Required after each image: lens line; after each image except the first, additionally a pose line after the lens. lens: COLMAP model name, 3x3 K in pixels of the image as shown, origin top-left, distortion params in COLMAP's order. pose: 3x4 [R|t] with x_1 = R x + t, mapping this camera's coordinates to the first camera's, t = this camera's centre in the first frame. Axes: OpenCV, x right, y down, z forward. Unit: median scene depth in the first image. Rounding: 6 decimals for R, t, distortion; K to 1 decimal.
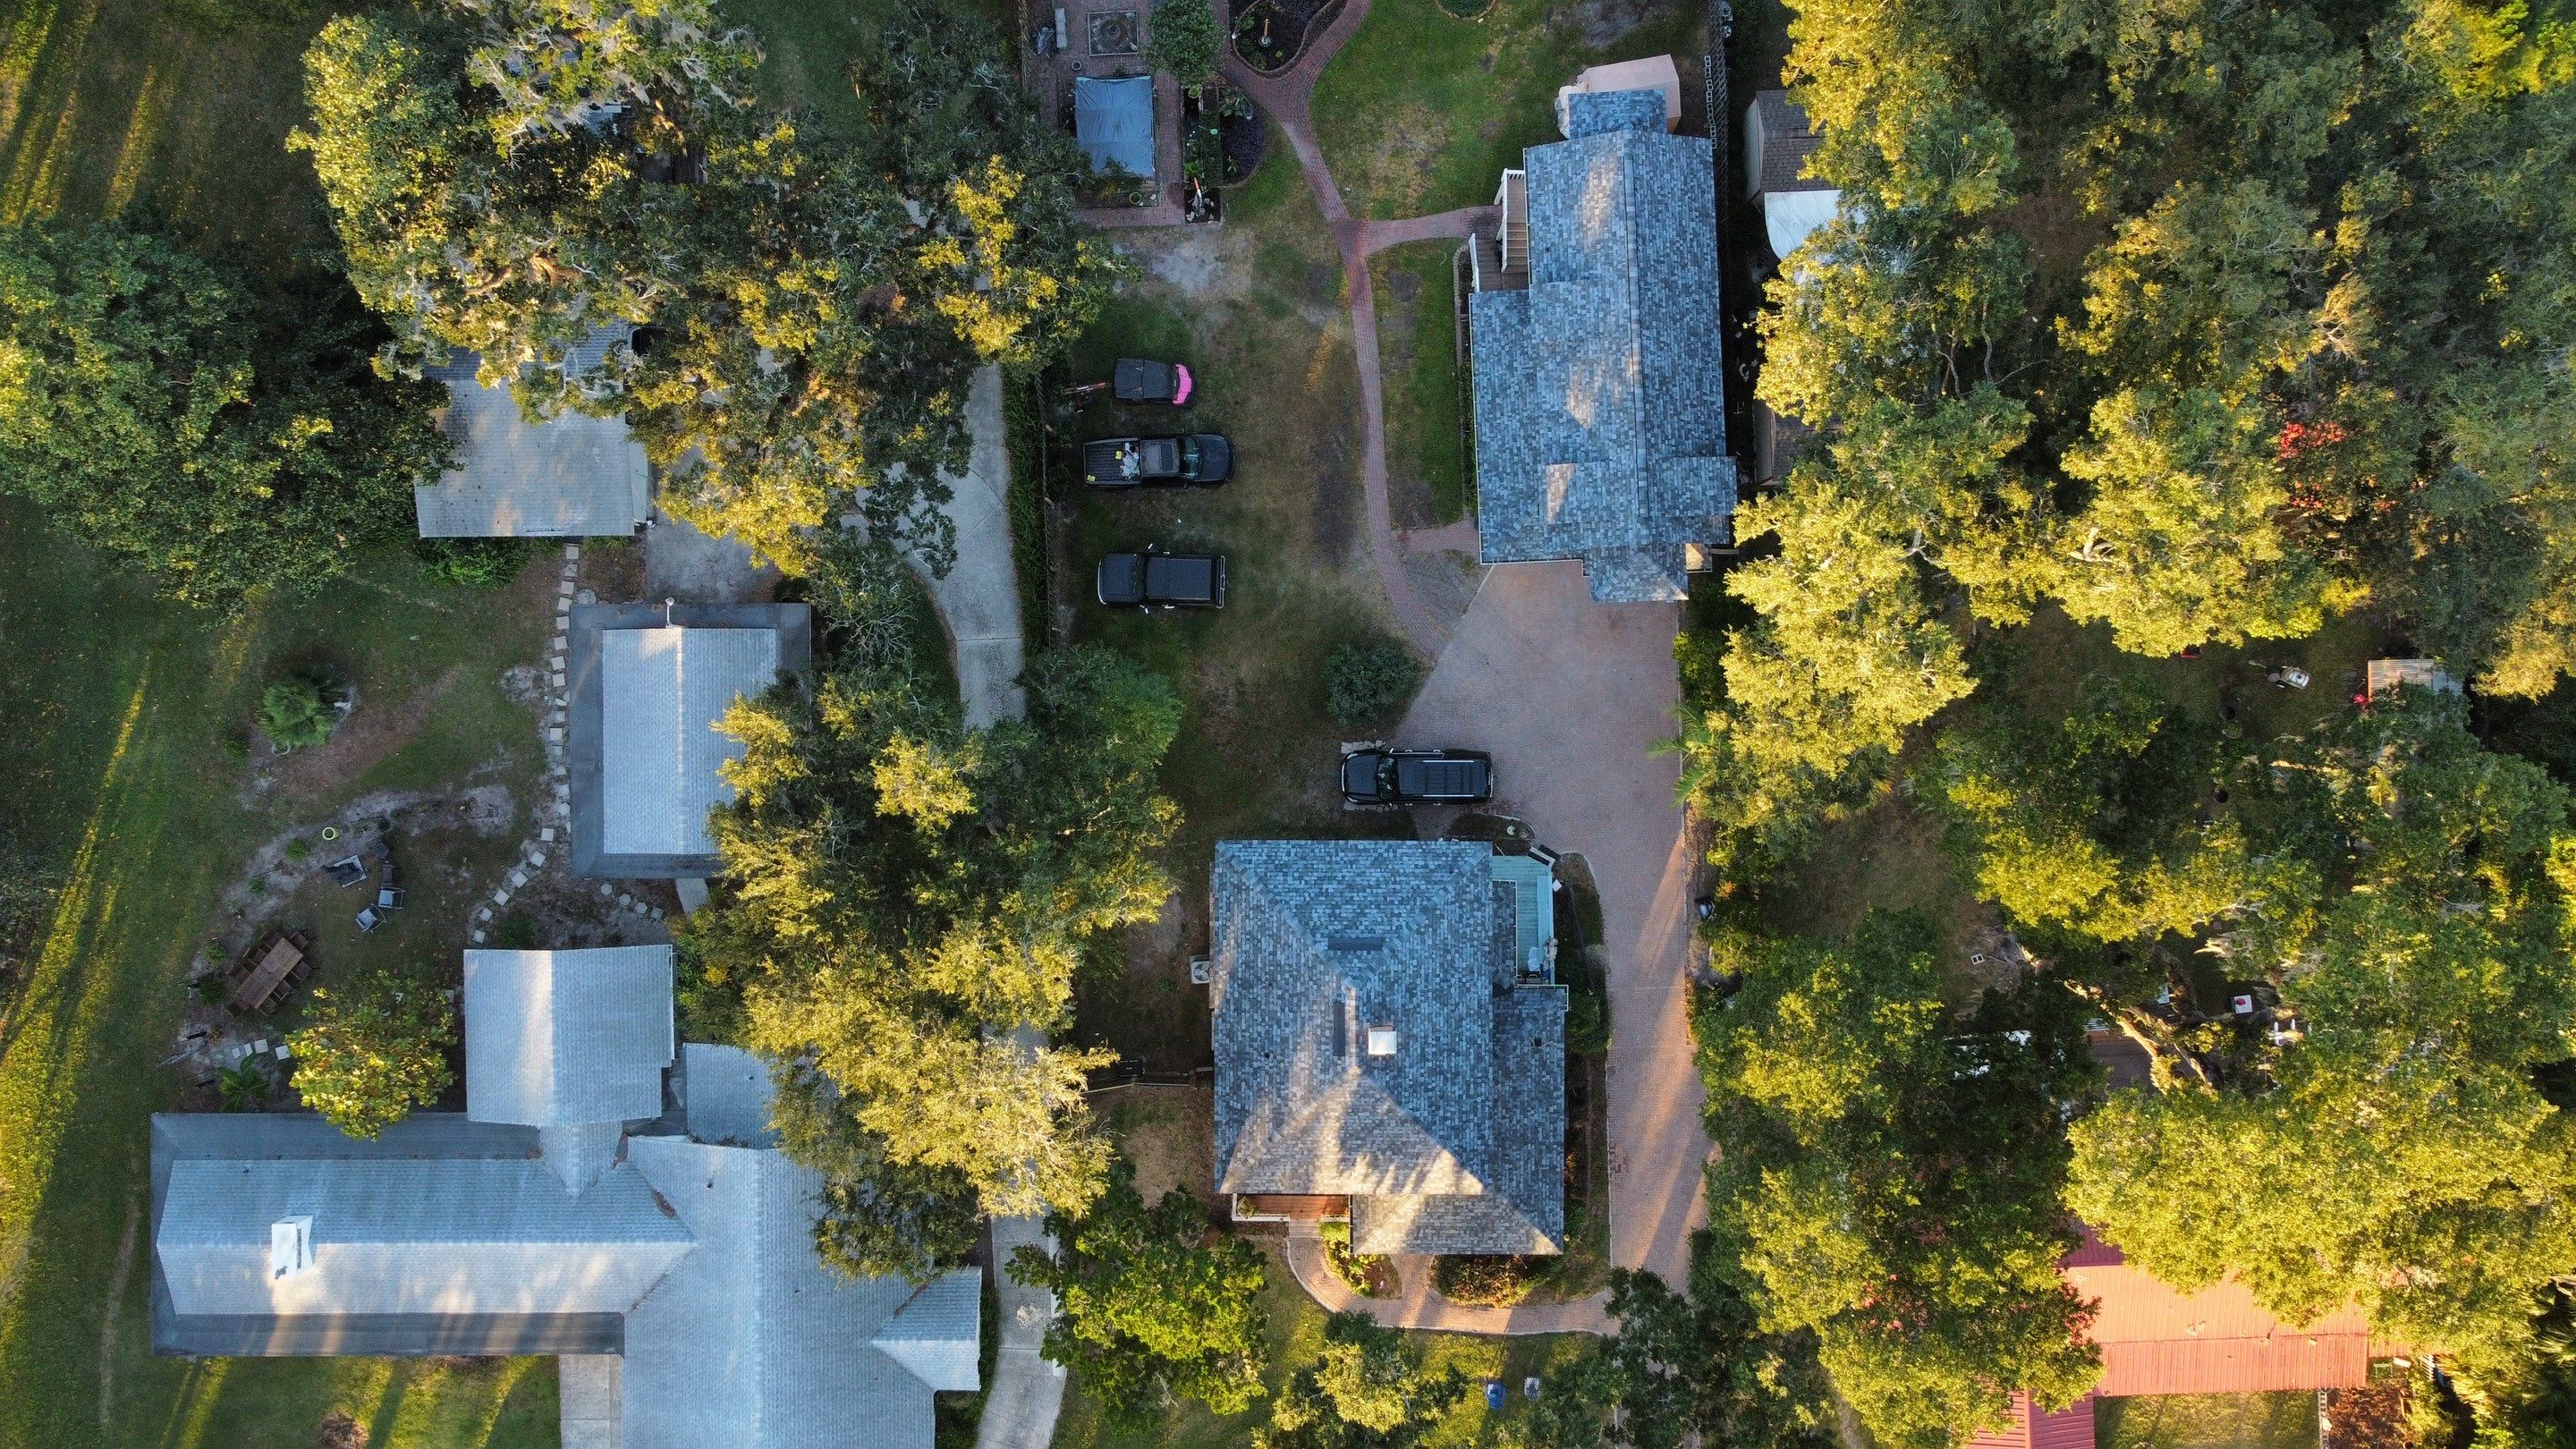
lens RADIAL K [[1958.3, 0, 1287.2], [0, 1958.3, 730.8], [0, 0, 1]] dist [-0.000107, -0.008113]
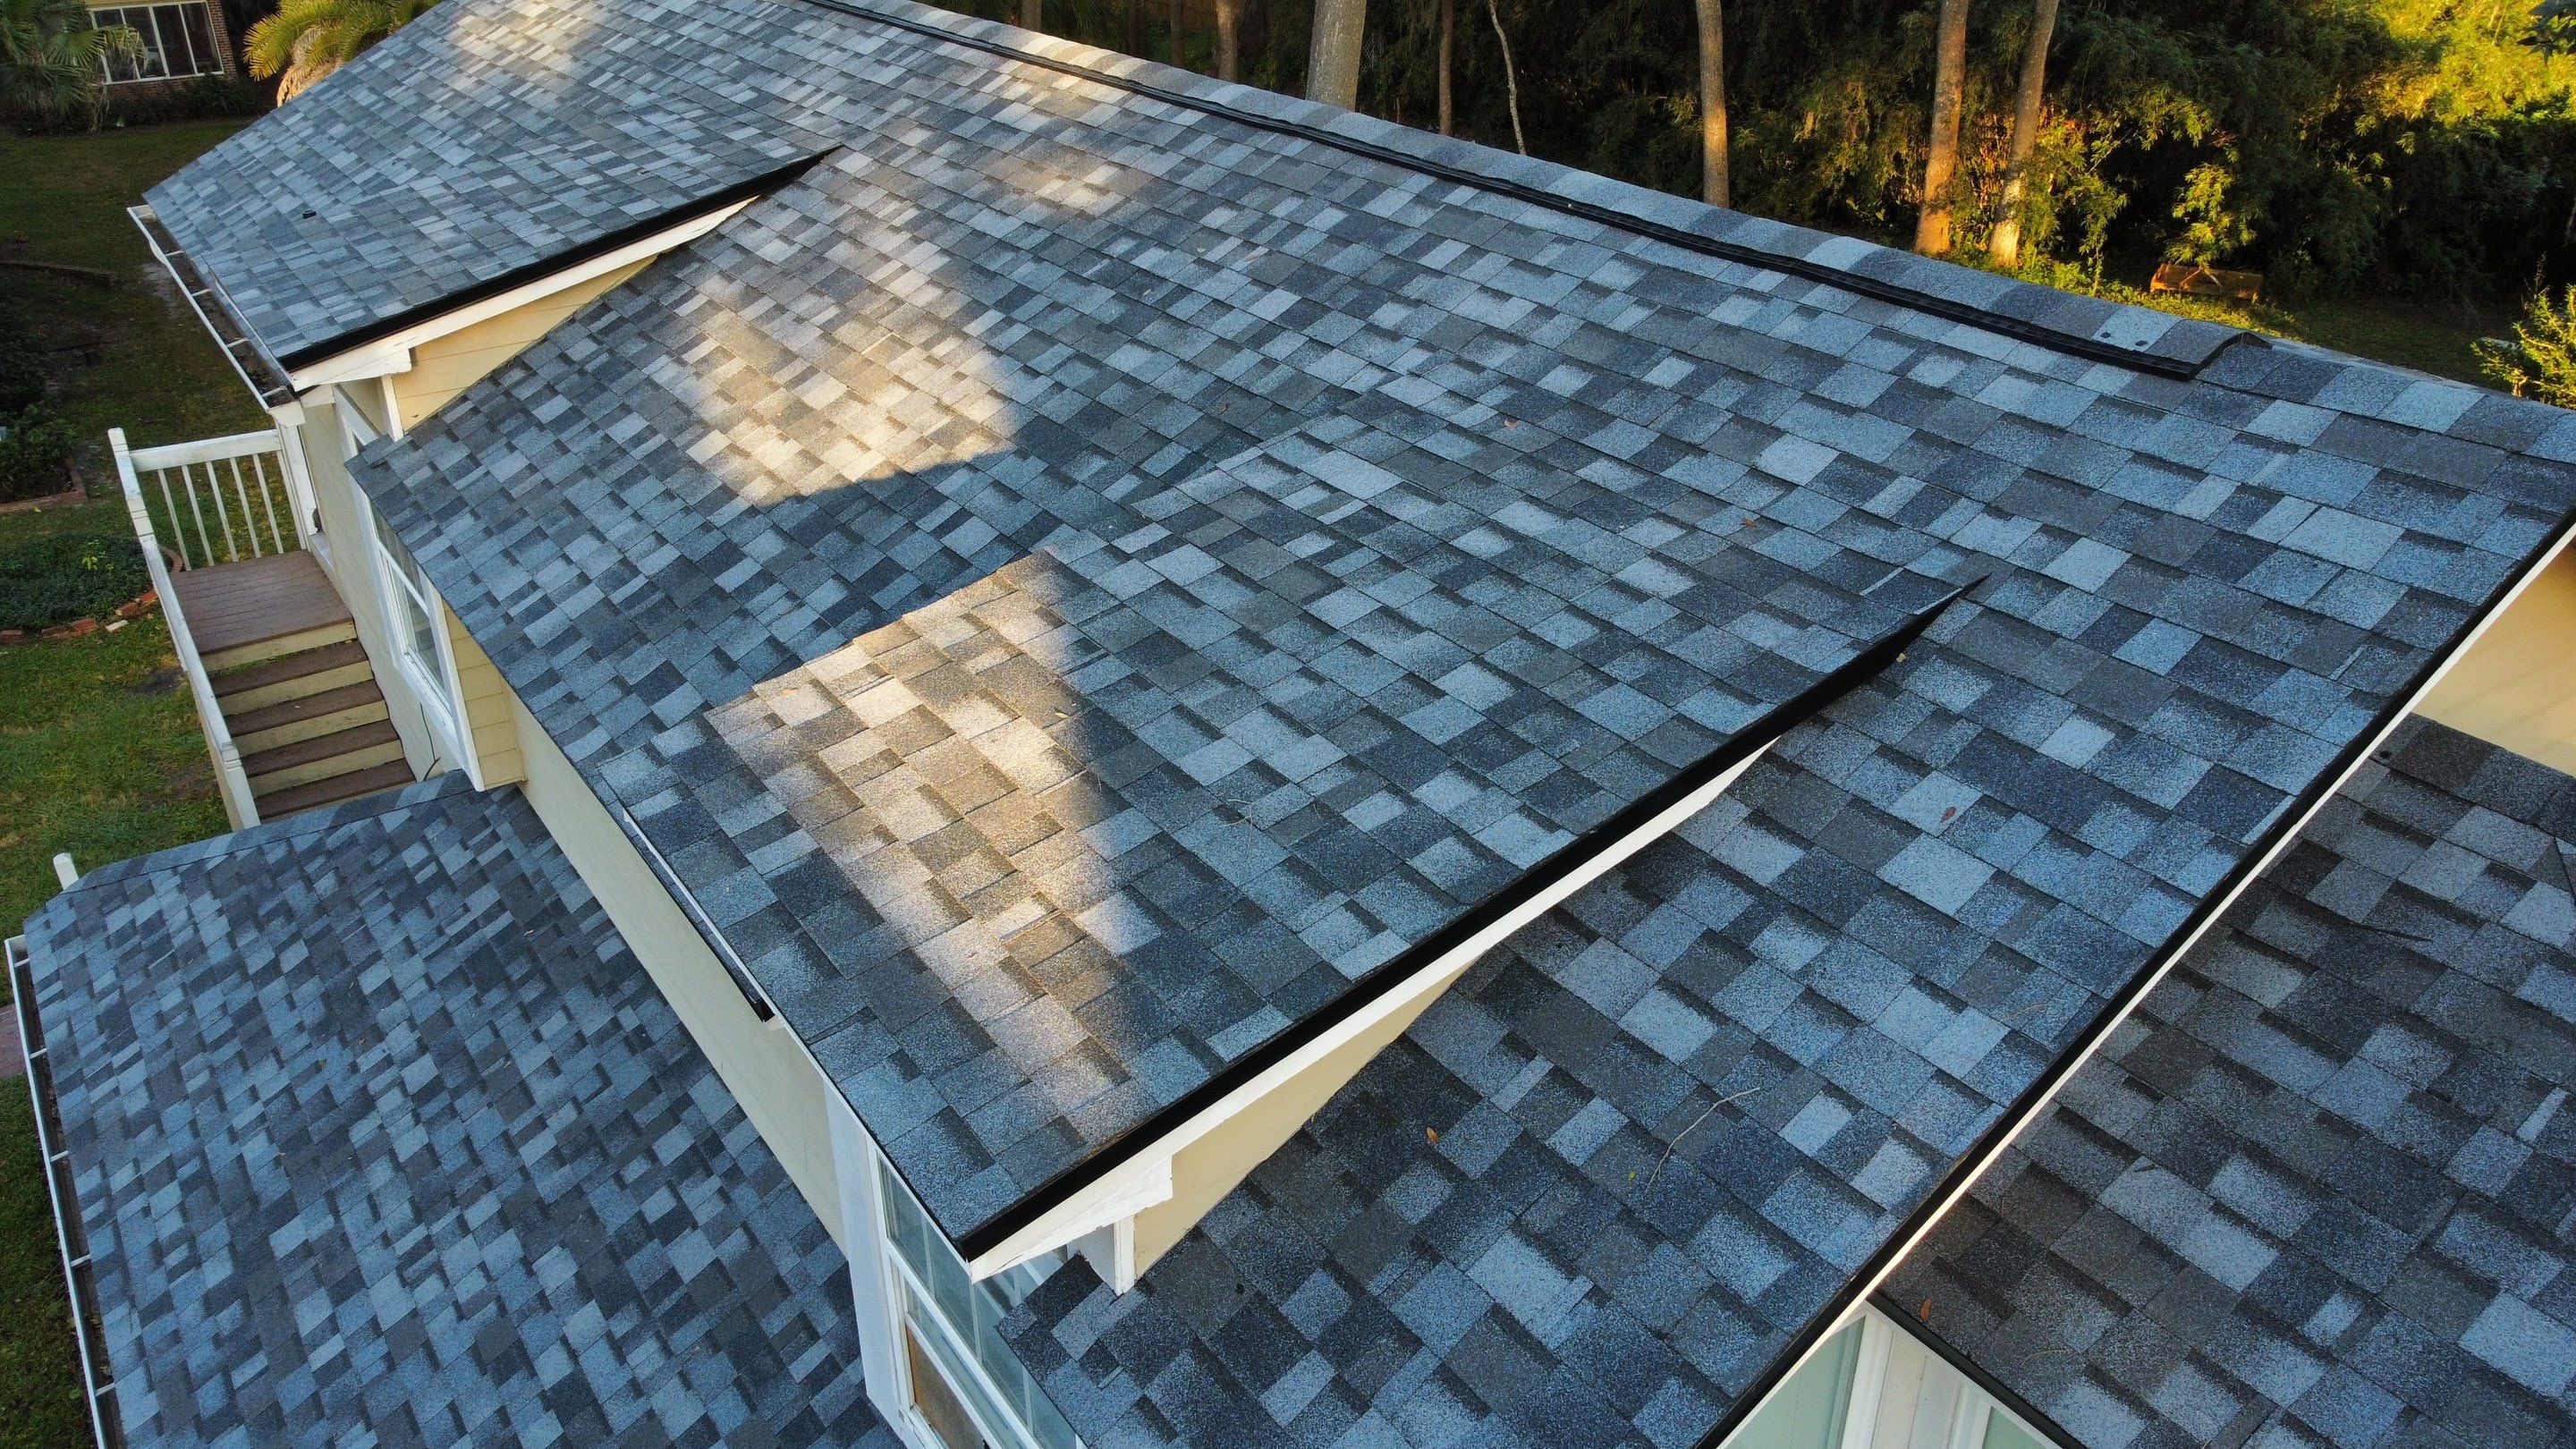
lens RADIAL K [[1958.3, 0, 1287.2], [0, 1958.3, 730.8], [0, 0, 1]] dist [-0.000107, -0.008113]
pose [[0.849574, -0.245657, 0.466773, 0.110560], [0.527446, 0.387257, -0.756196, -0.064623], [0.005003, 0.888642, 0.458574, 0.919347]]
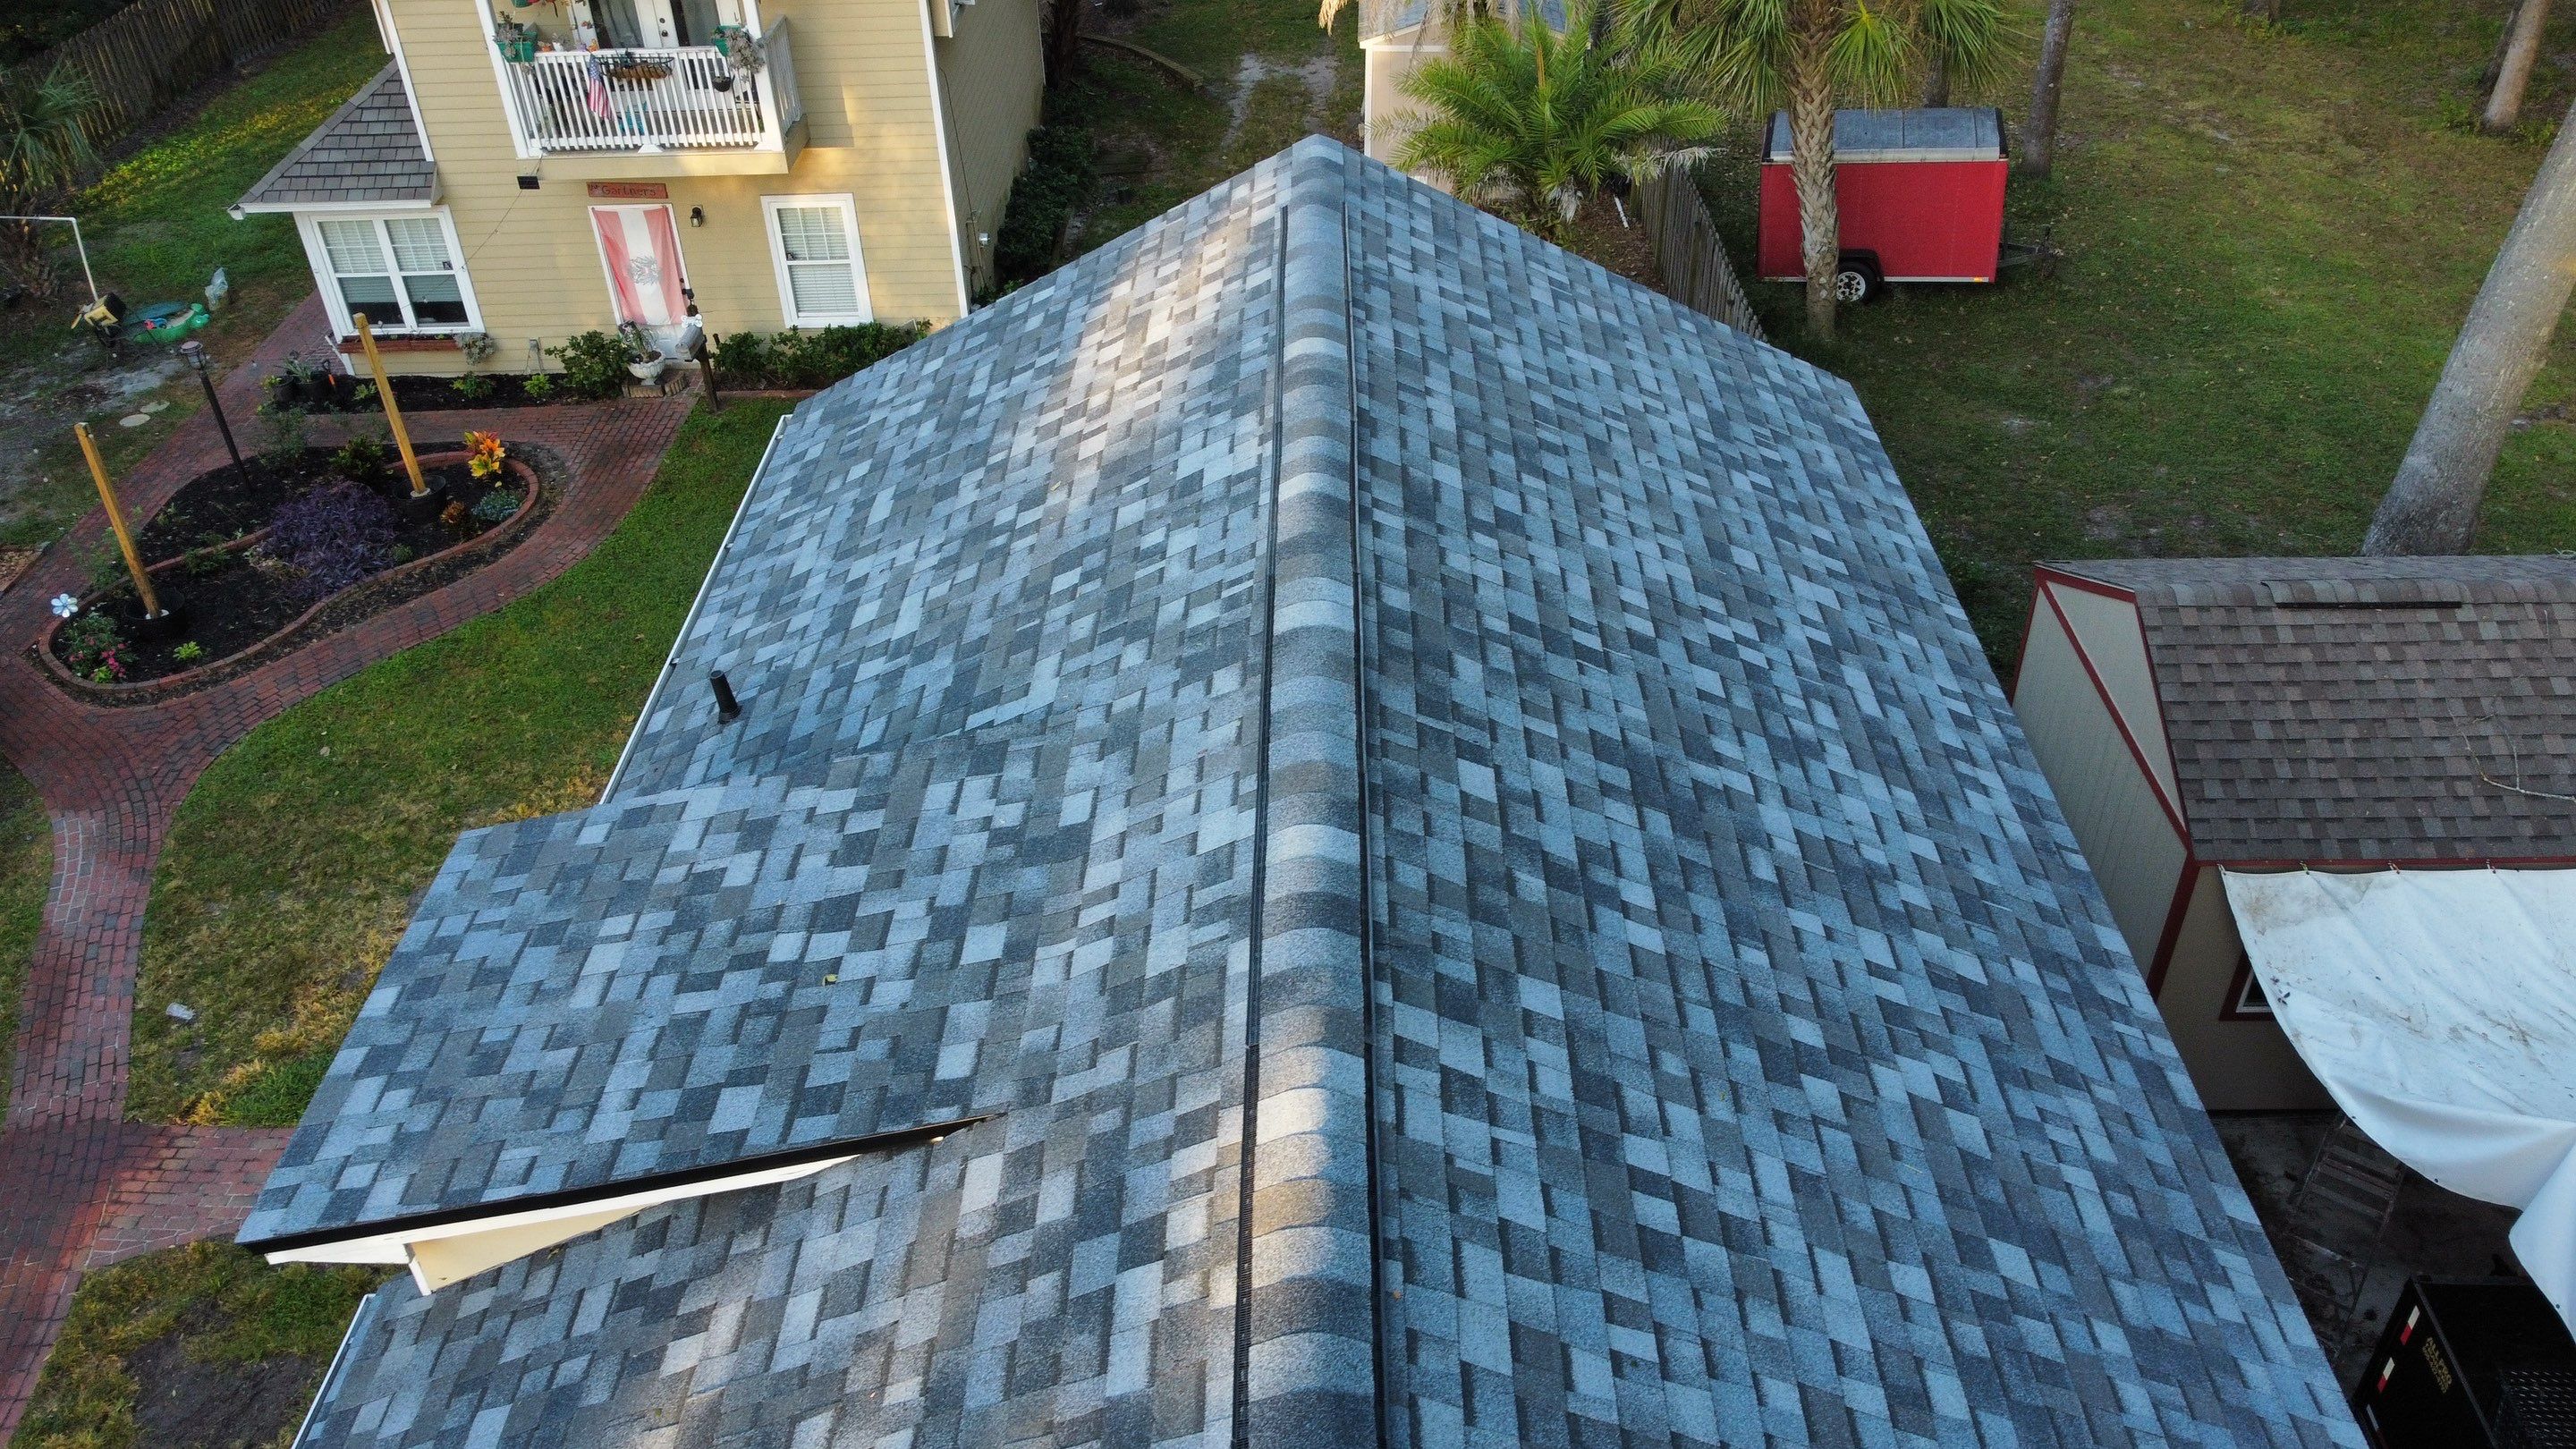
lens RADIAL K [[1955.2, 0, 1283.9], [0, 1955.2, 737.8], [0, 0, 1]] dist [-0.000288, -0.000582]
pose [[0.997758, 0.010875, -0.066037, 0.171042], [-0.059575, 0.593924, -0.802313, -0.134787], [0.030495, 0.804448, 0.593240, 0.883289]]
